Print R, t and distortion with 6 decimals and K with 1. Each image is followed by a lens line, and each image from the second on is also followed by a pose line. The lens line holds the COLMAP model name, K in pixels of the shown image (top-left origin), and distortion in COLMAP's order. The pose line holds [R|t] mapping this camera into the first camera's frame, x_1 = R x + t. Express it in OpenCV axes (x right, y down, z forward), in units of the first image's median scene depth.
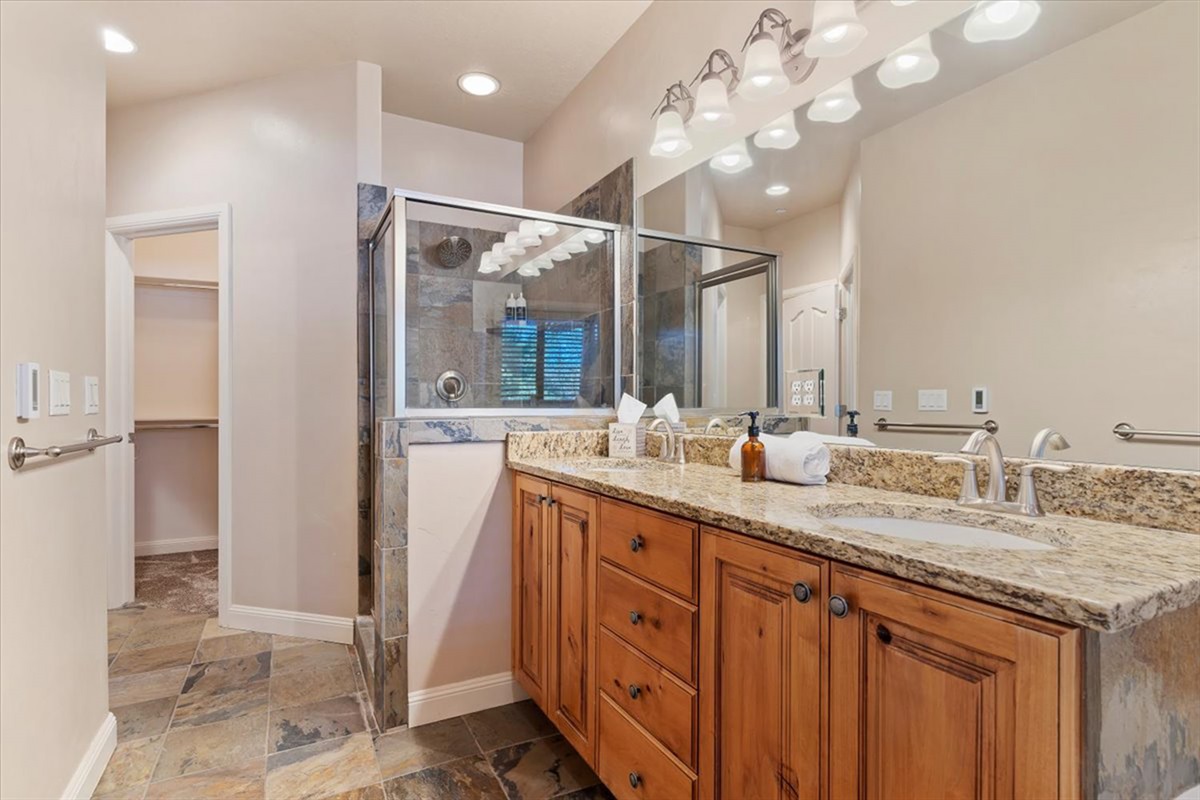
lens RADIAL K [[618.5, 0, 601.0], [0, 618.5, 409.5], [0, 0, 1]] dist [0.000695, 0.000148]
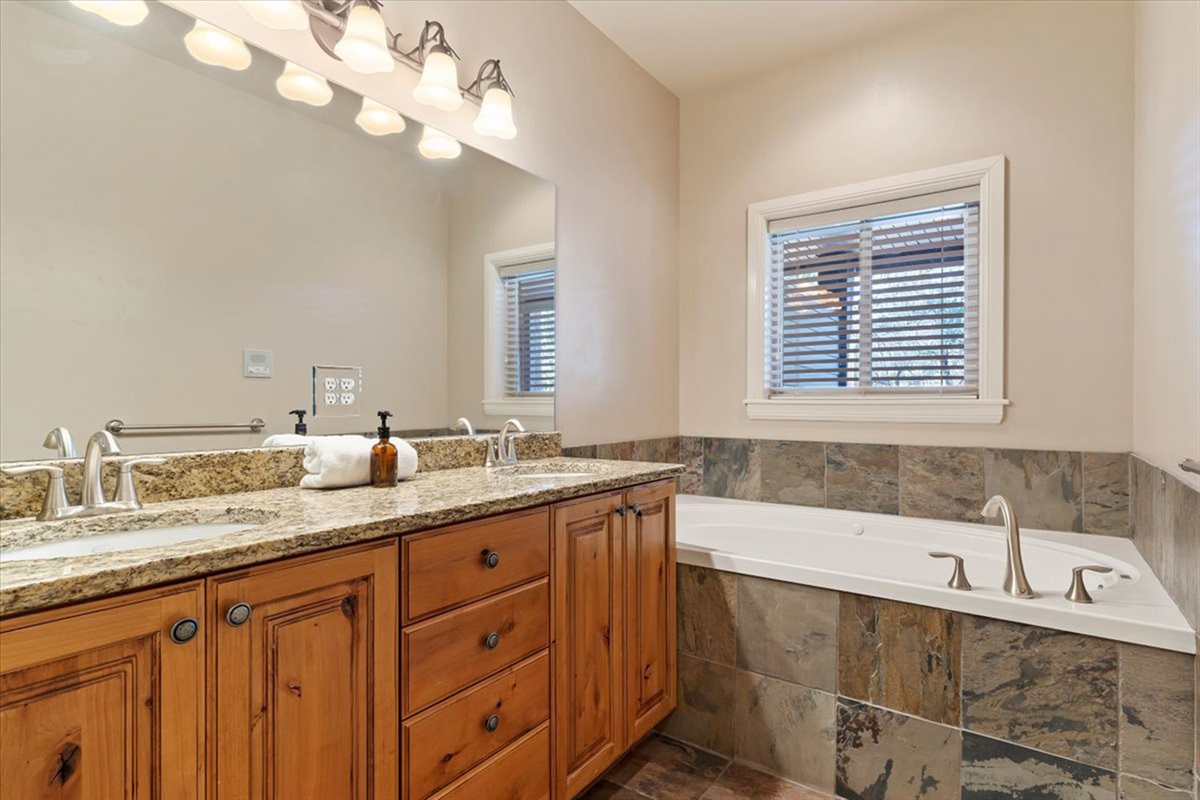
lens RADIAL K [[618.5, 0, 598.4], [0, 618.5, 402.4], [0, 0, 1]] dist [0.000695, 0.000148]
pose [[-0.470204, -0.002156, 0.882555, -0.842889], [0.003058, 0.999987, 0.004072, -0.014921], [-0.882552, 0.004613, -0.470192, 1.331943]]
